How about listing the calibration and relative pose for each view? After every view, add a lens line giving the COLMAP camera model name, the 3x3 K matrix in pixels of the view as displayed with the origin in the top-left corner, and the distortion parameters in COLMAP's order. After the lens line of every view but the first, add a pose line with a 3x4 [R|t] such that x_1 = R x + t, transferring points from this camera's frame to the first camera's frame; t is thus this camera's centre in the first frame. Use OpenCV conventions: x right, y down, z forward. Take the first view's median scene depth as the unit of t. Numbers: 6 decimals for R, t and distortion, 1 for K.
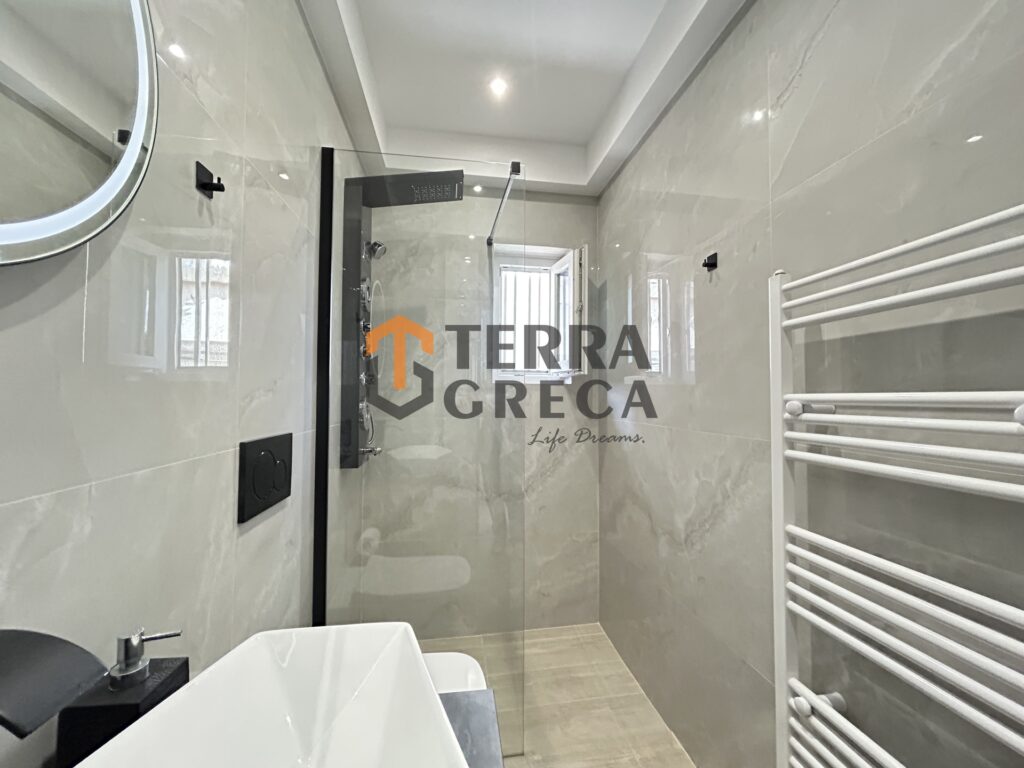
lens RADIAL K [[410.5, 0, 509.3], [0, 410.5, 383.2], [0, 0, 1]] dist [-0.002330, 0.000442]
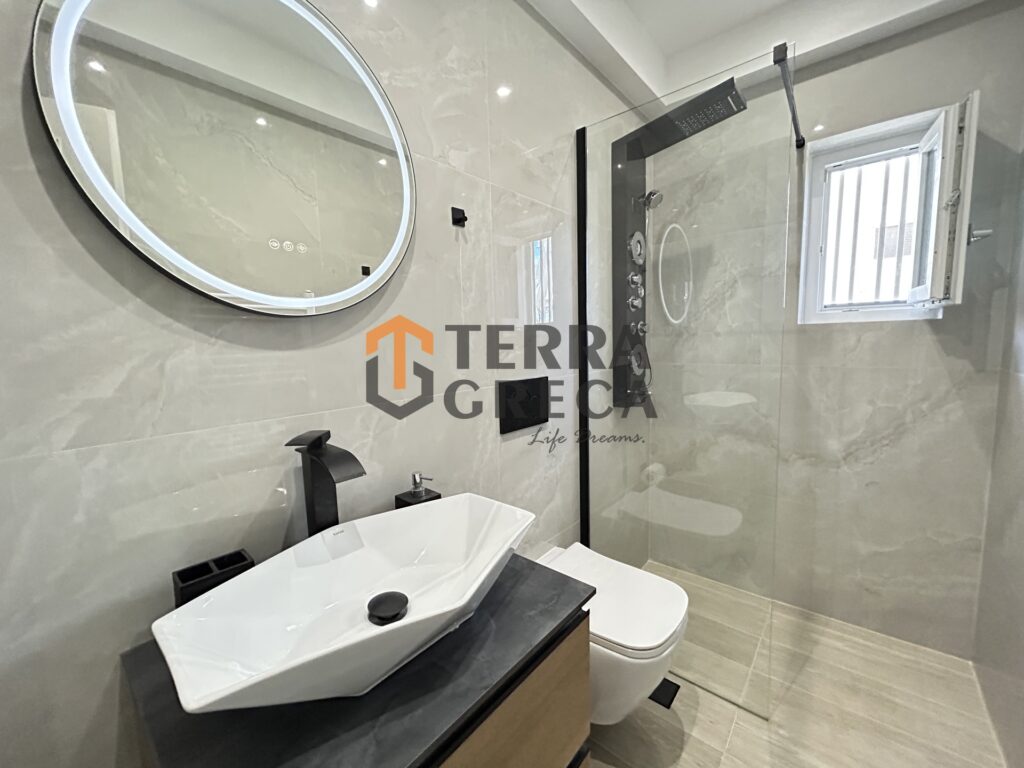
lens RADIAL K [[410.5, 0, 509.3], [0, 410.5, 383.2], [0, 0, 1]] dist [-0.002330, 0.000442]
pose [[0.654845, 0.056278, -0.753665, 0.217320], [0.054986, 0.991033, 0.121779, -0.014965], [0.753760, -0.121188, 0.645879, 0.017341]]
